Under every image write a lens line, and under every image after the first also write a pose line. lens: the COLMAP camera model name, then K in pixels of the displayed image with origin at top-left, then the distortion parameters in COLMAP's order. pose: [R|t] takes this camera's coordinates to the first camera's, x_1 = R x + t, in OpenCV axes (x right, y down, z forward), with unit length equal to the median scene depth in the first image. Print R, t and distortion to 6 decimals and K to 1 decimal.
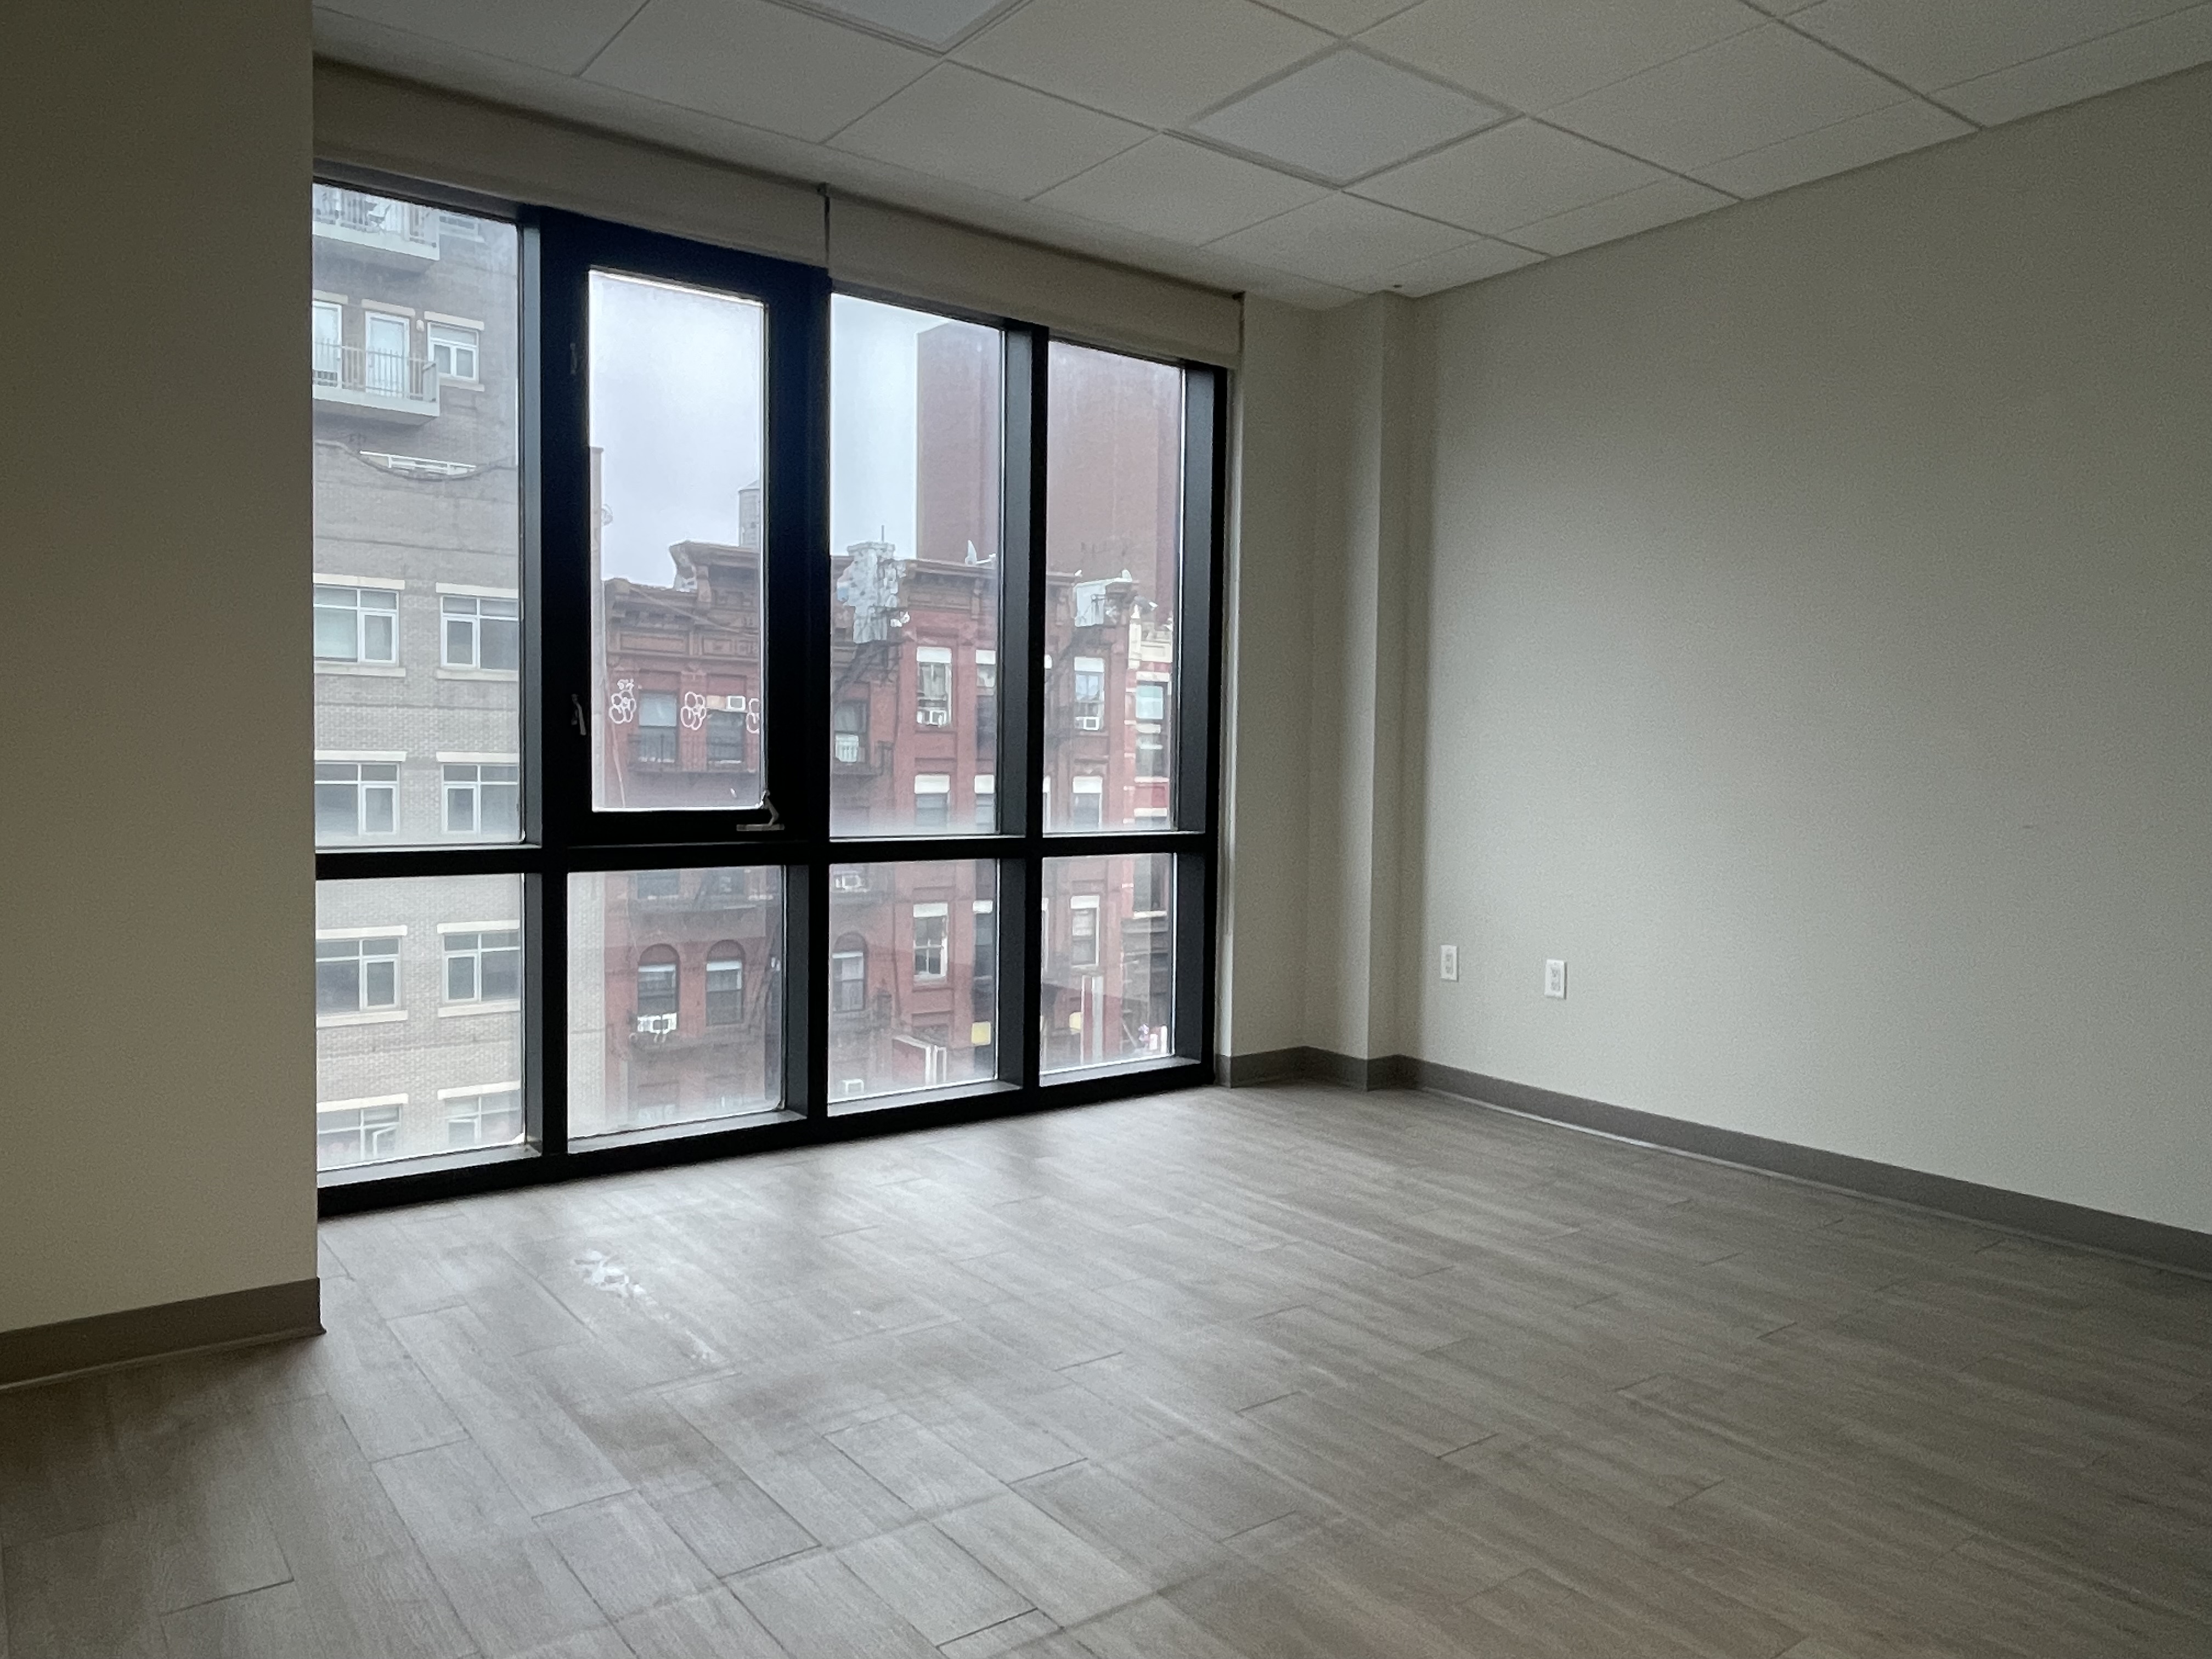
lens RADIAL K [[1529.0, 0, 1110.4], [0, 1529.0, 818.6], [0, 0, 1]] dist [-0.001503, 0.001458]
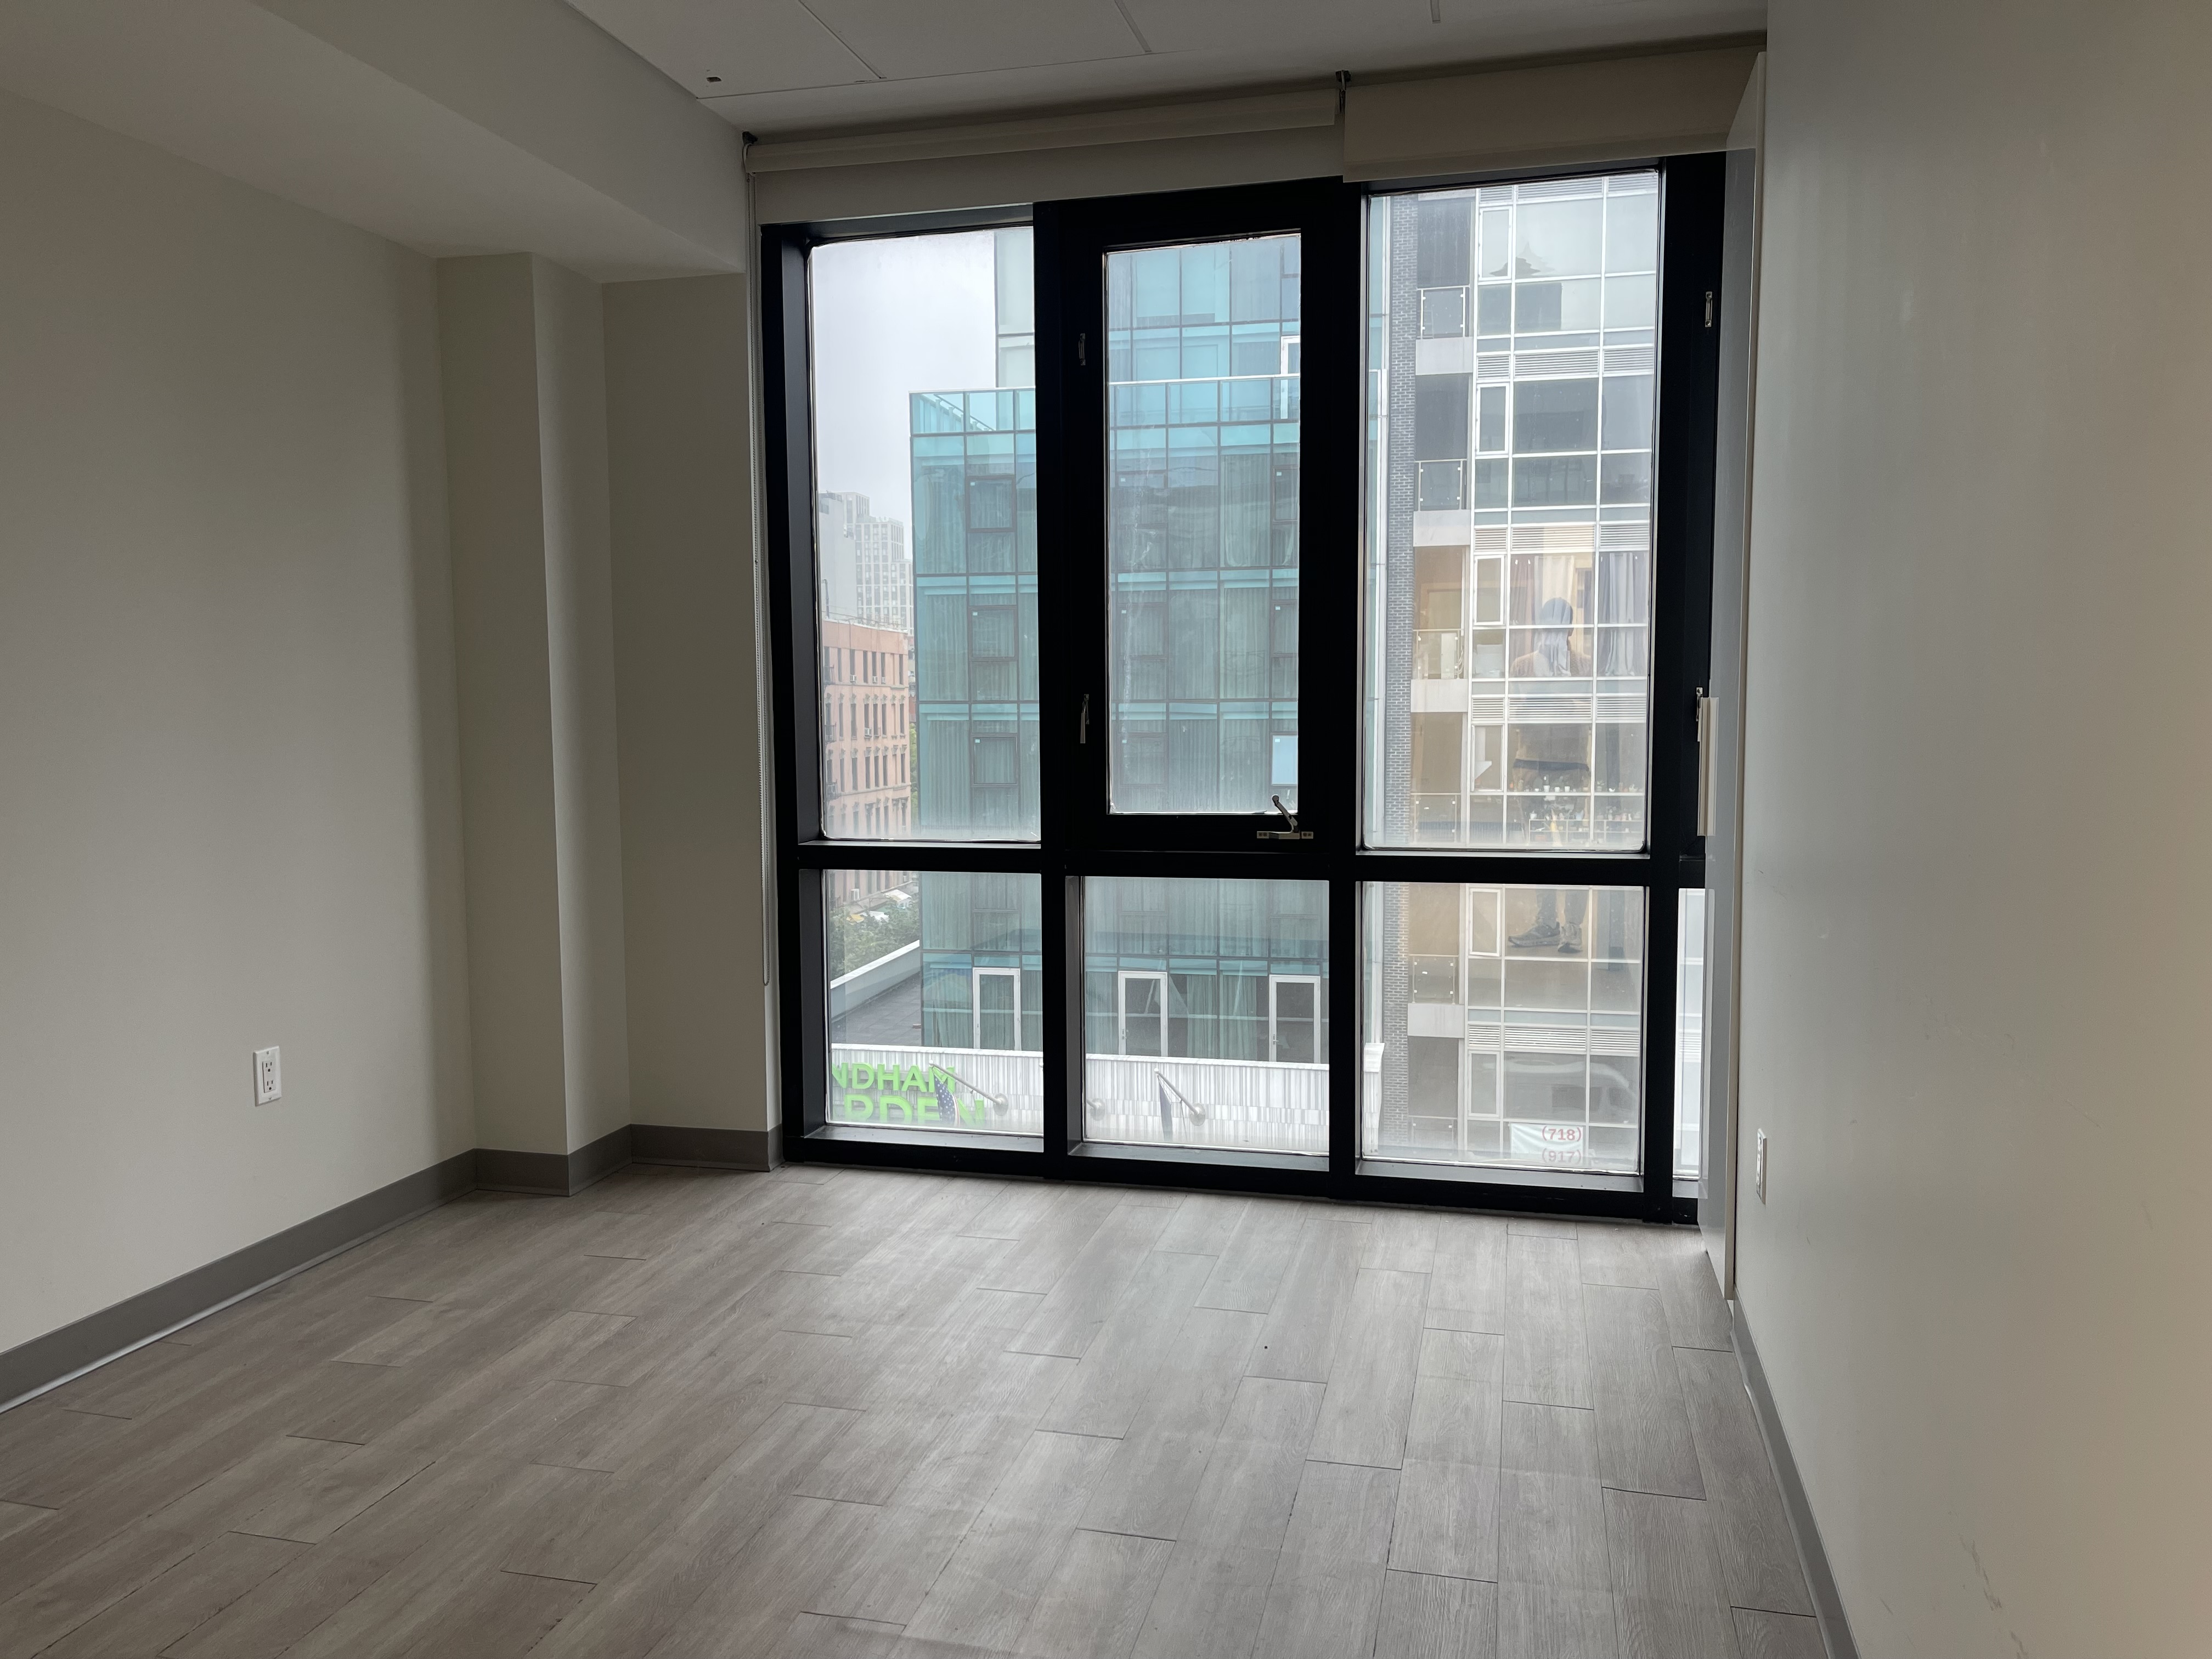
lens RADIAL K [[1592.2, 0, 1109.3], [0, 1592.2, 838.6], [0, 0, 1]] dist [0.069796, 0.000887]
pose [[0.645516, 0.029274, -0.763186, 0.438401], [-0.023947, 0.999550, 0.018086, -0.006871], [0.763371, 0.006602, 0.645926, 0.341272]]
